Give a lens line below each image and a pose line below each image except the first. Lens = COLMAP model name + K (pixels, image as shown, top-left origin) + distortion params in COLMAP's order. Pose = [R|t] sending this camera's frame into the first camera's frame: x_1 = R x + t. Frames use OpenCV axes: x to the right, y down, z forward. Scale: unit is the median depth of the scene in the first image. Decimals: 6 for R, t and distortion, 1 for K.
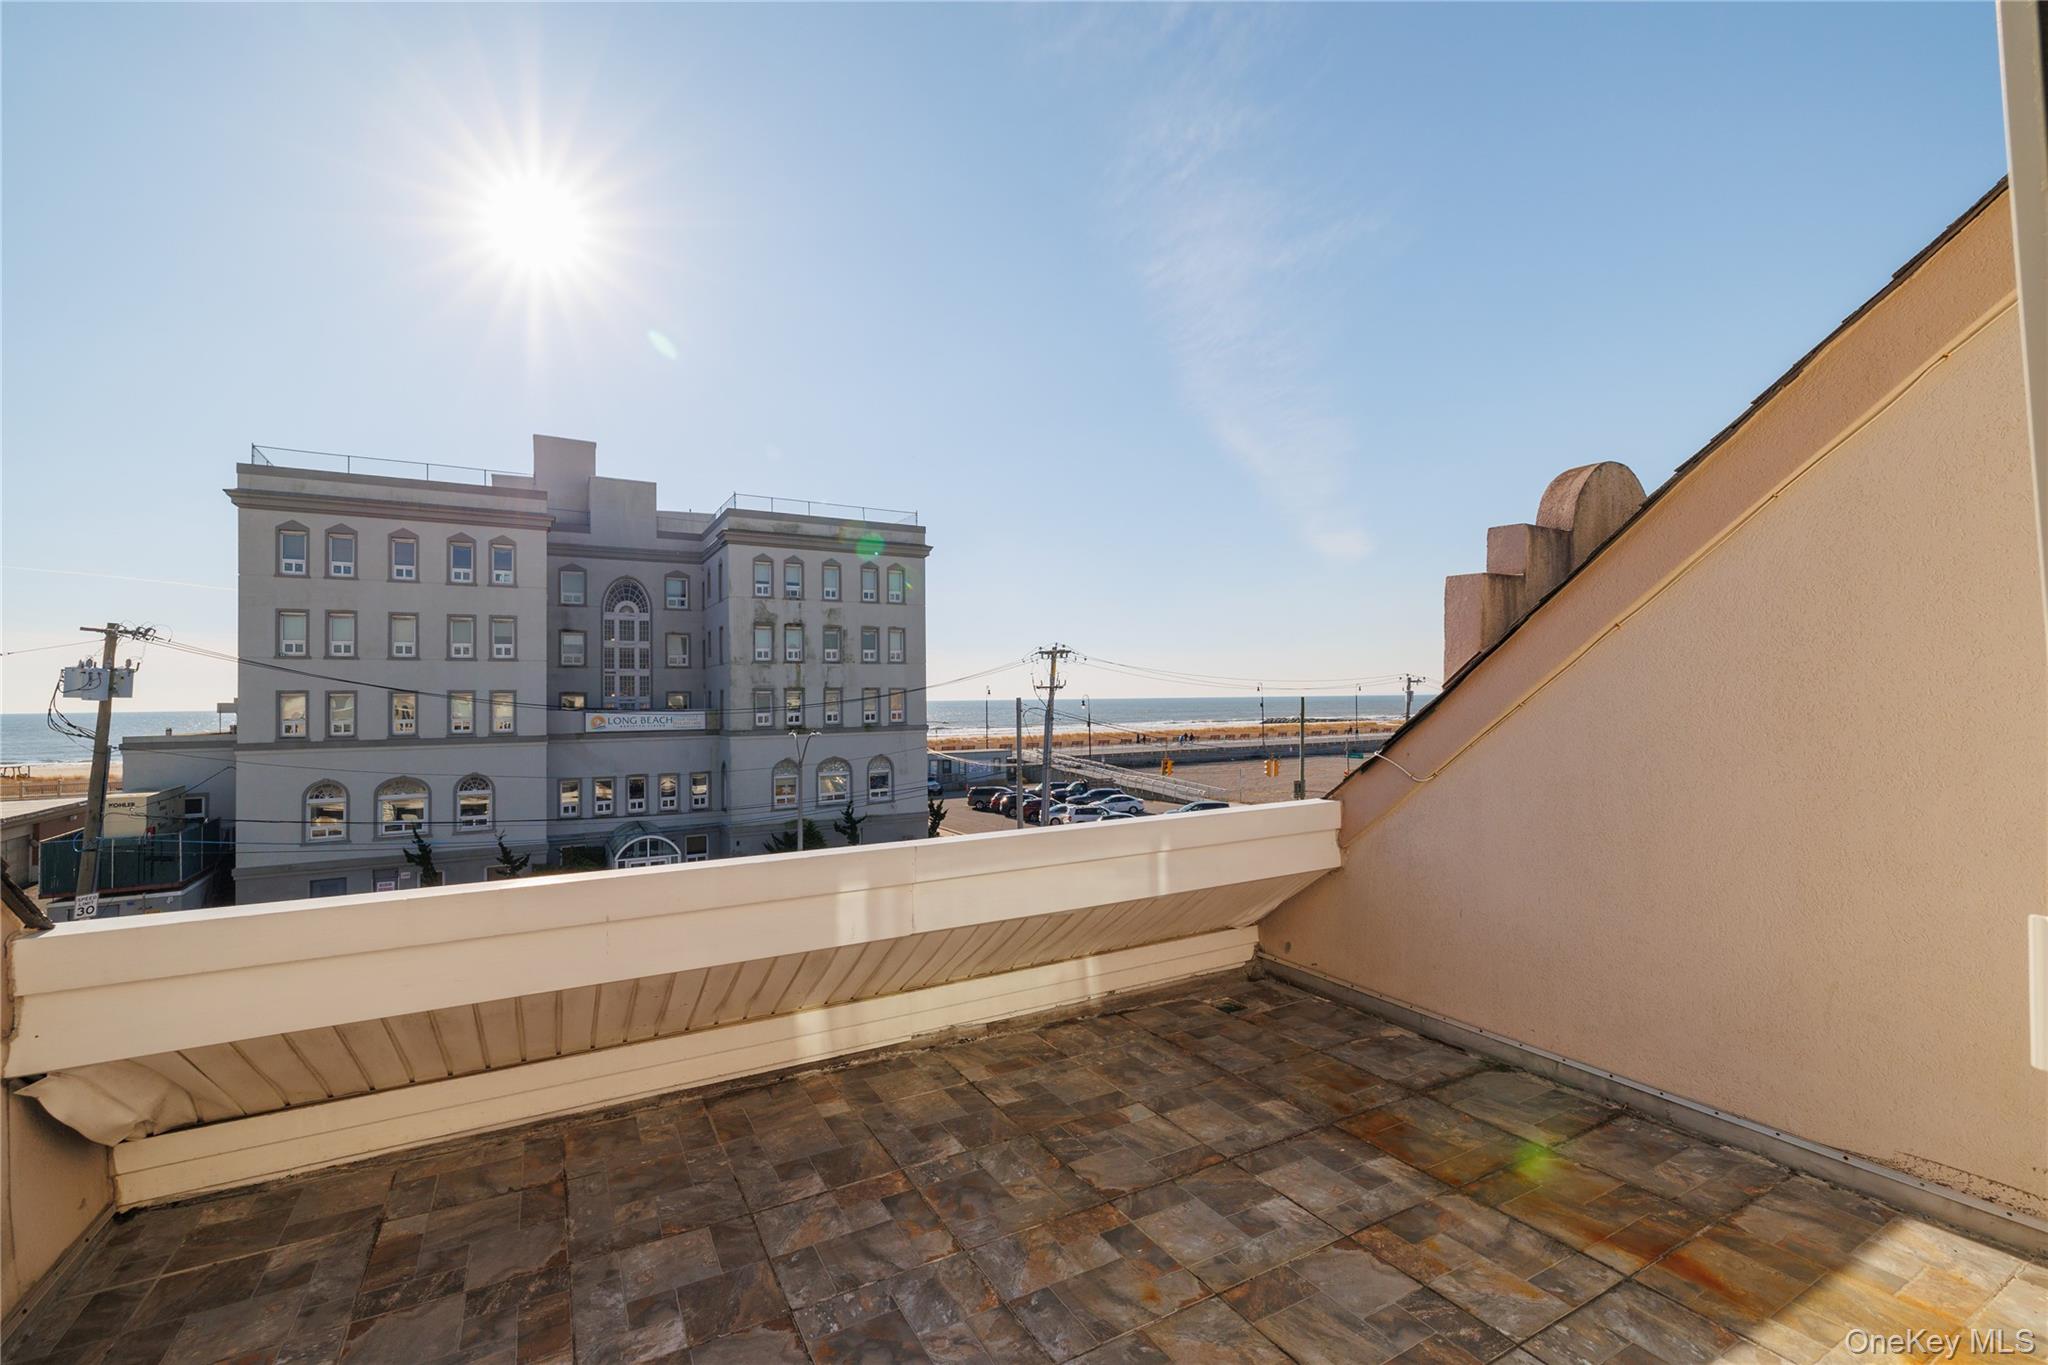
lens RADIAL K [[866.9, 0, 1005.5], [0, 866.9, 675.1], [0, 0, 1]] dist [0.000994, 0.000798]
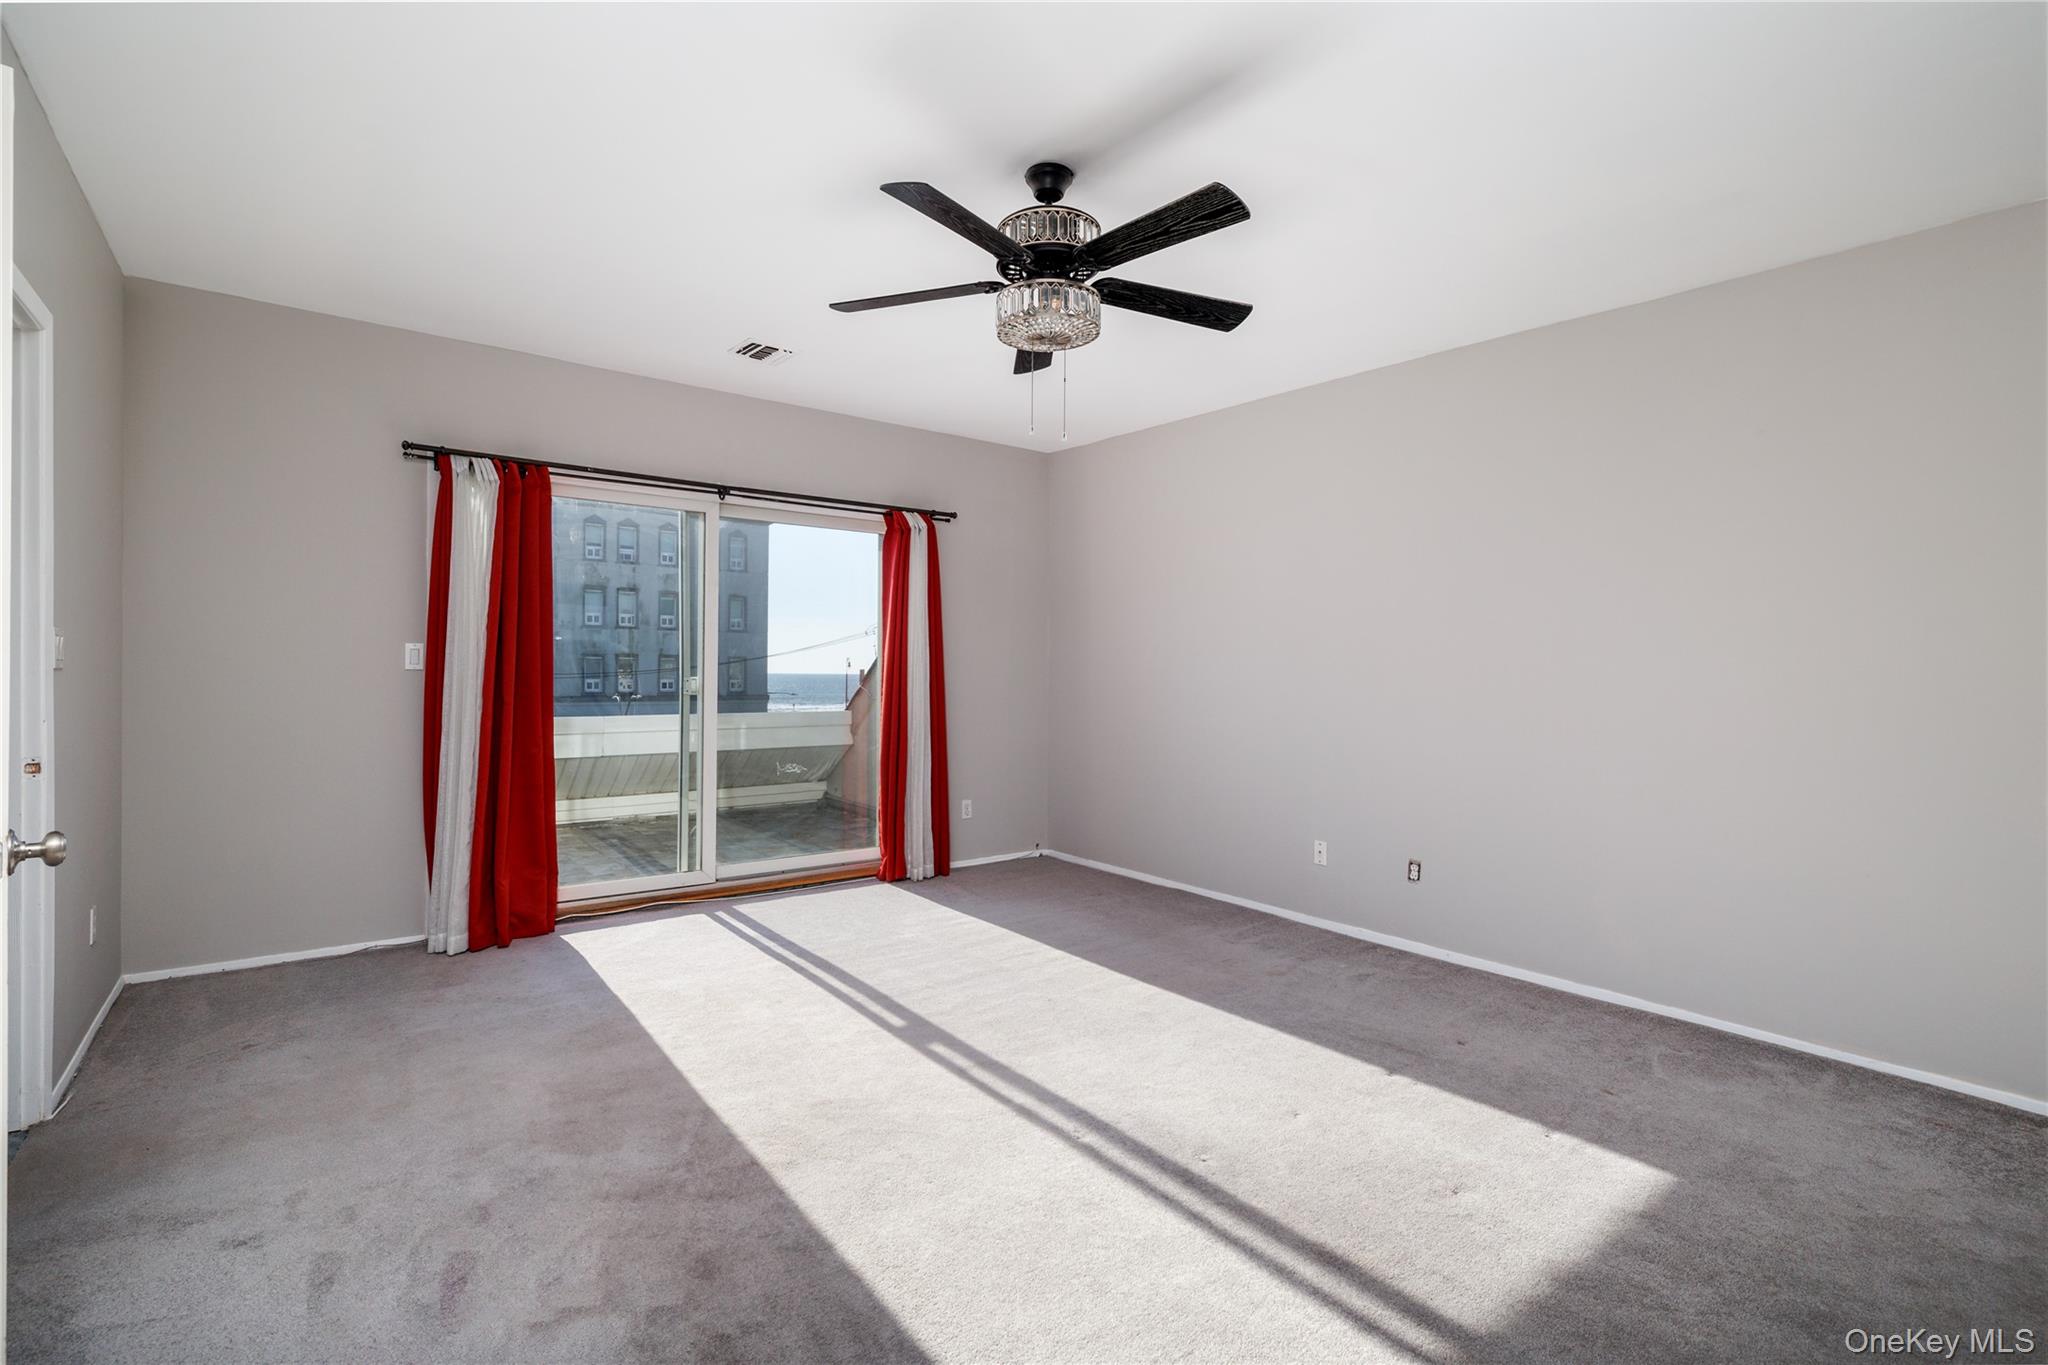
lens RADIAL K [[921.8, 0, 1024.4], [0, 921.8, 677.0], [0, 0, 1]] dist [-0.008152, 0.002188]
pose [[0.987379, 0.022829, 0.156720, 0.453602], [-0.027394, 0.999259, 0.027025, 0.002713], [-0.155987, -0.030977, 0.987273, -1.159157]]
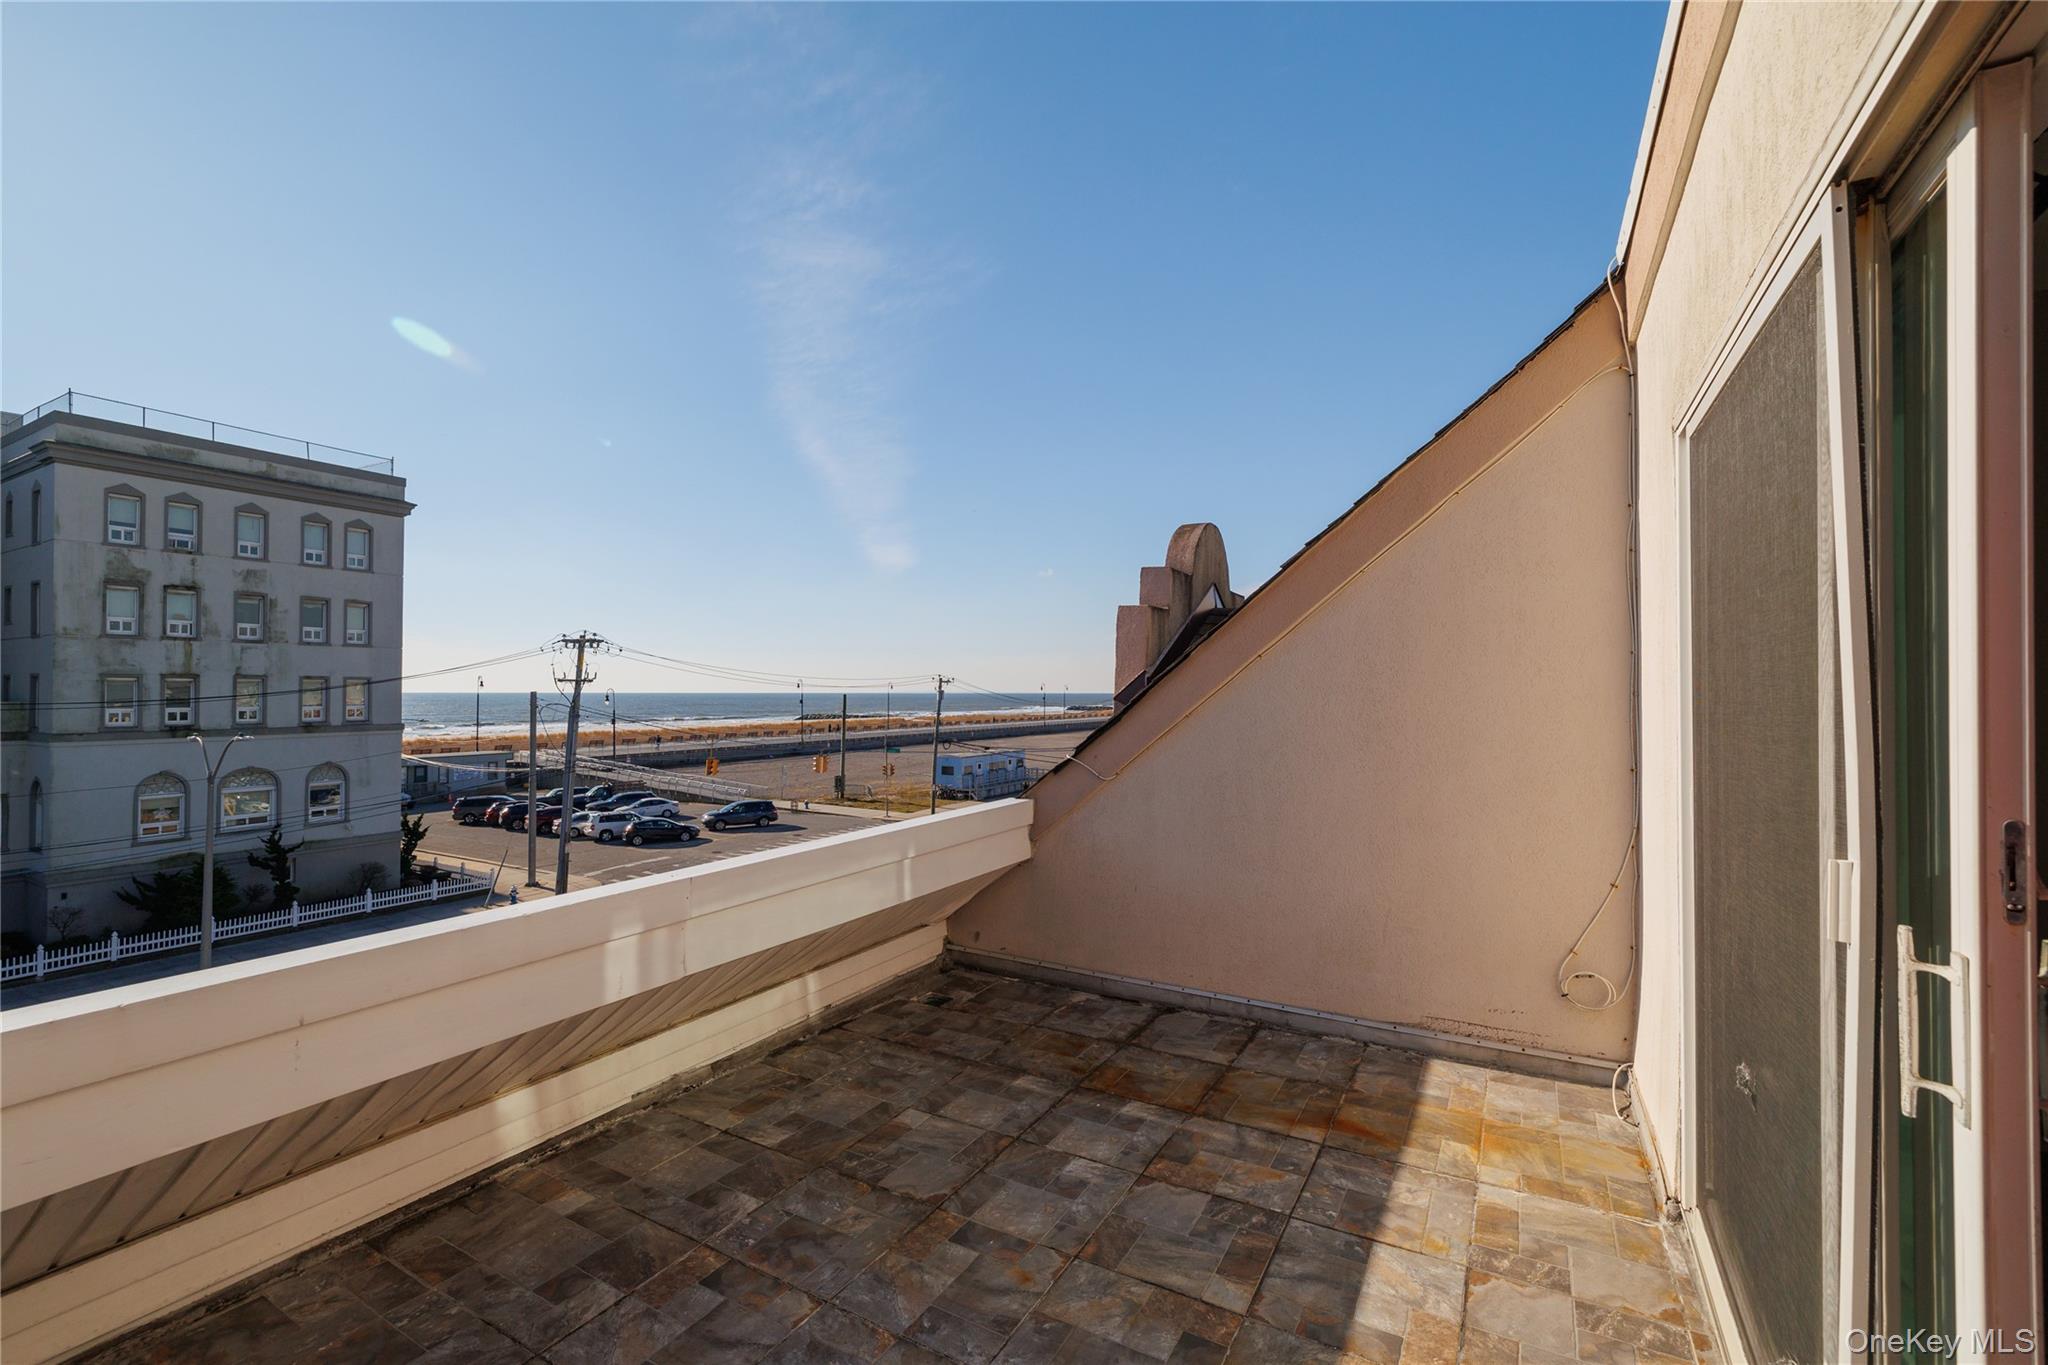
lens RADIAL K [[866.9, 0, 1030.7], [0, 866.9, 676.6], [0, 0, 1]] dist [0.000994, 0.000798]
pose [[0.851472, 0.022979, 0.523896, -0.213723], [-0.026283, 0.999654, -0.001130, -0.012373], [-0.523741, -0.012808, 0.851781, 0.051408]]
